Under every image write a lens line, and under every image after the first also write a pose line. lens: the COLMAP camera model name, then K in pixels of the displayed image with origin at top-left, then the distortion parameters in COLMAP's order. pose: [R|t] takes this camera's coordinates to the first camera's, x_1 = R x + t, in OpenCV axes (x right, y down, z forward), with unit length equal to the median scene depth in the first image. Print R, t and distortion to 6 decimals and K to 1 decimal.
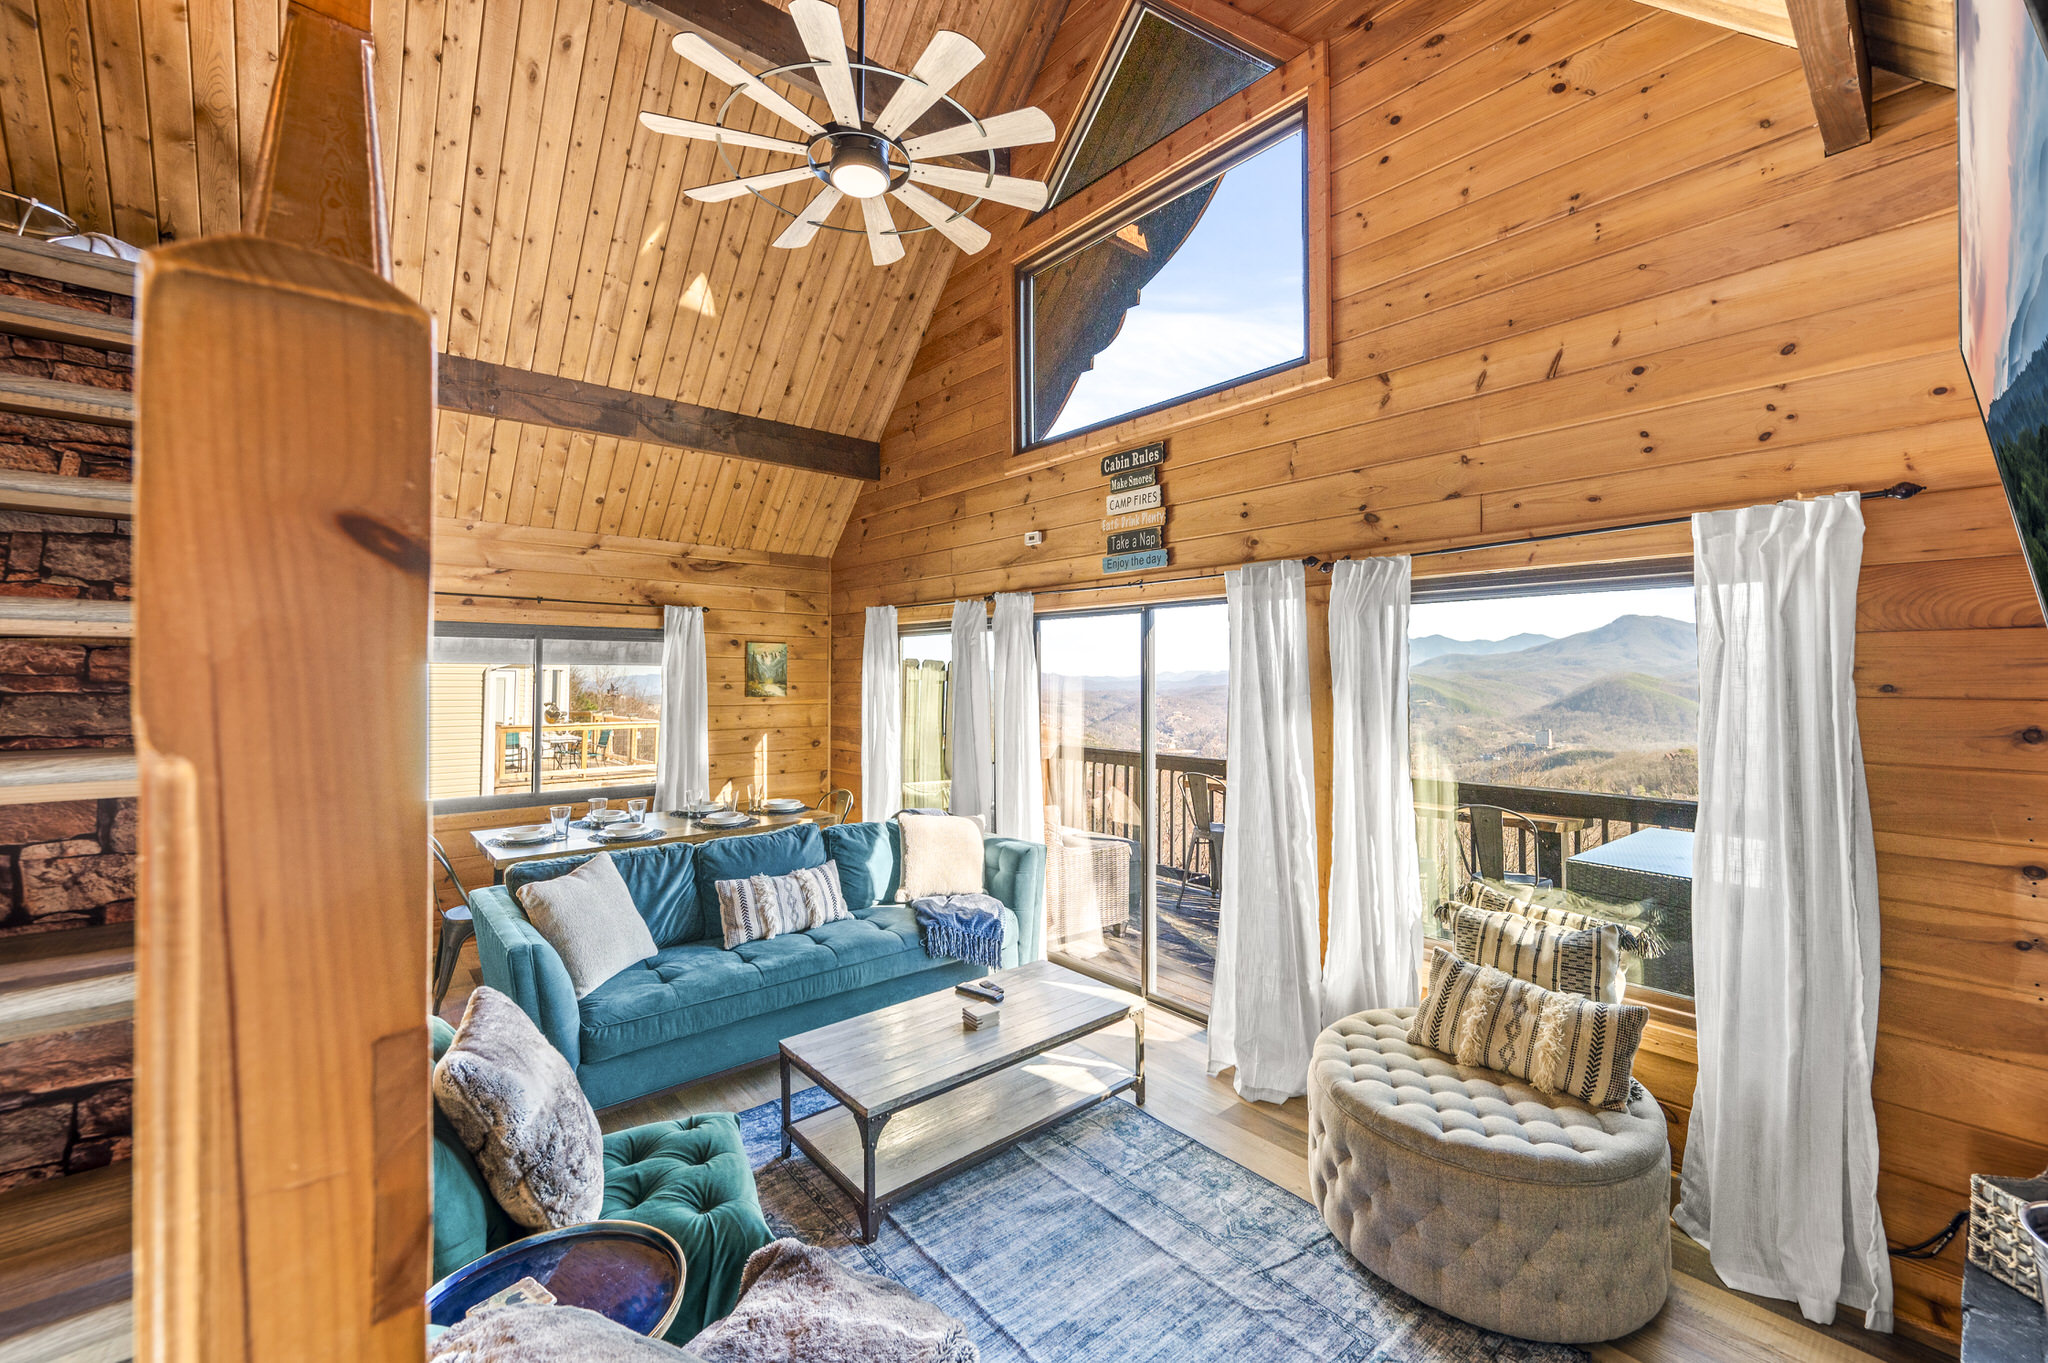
lens RADIAL K [[809.8, 0, 1017.0], [0, 809.8, 669.1], [0, 0, 1]] dist [0.002170, 0.000446]
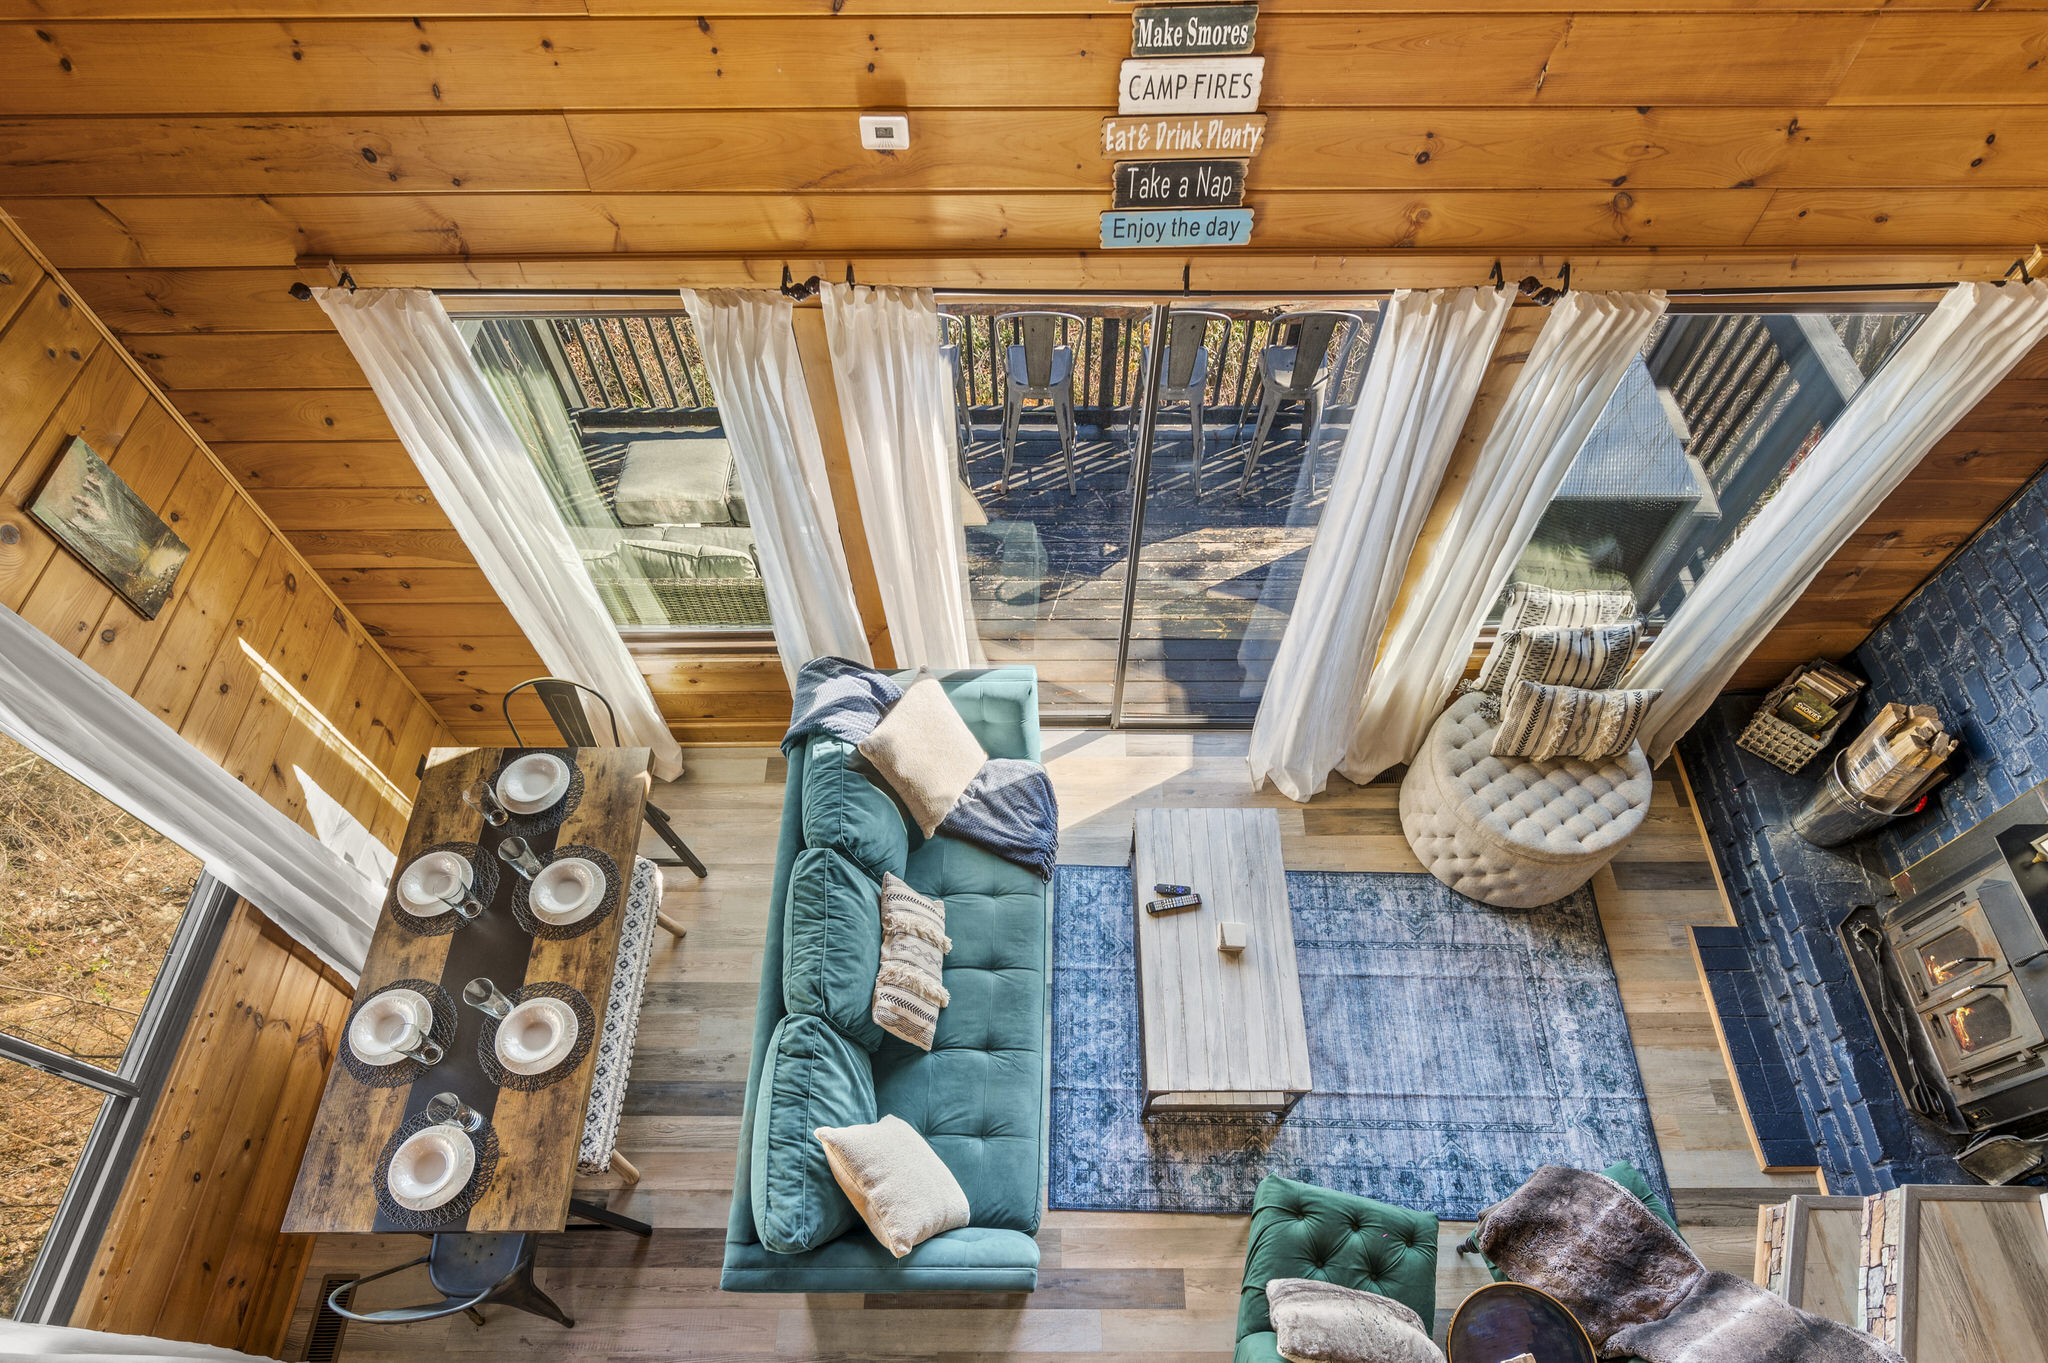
lens RADIAL K [[943.2, 0, 1028.5], [0, 943.2, 975.4], [0, 0, 1]] dist [-0.001622, -0.000283]
pose [[0.655453, -0.689159, 0.308935, -0.464648], [0.004261, 0.412426, 0.910981, -0.502748], [-0.755224, -0.595789, 0.273262, 0.598093]]
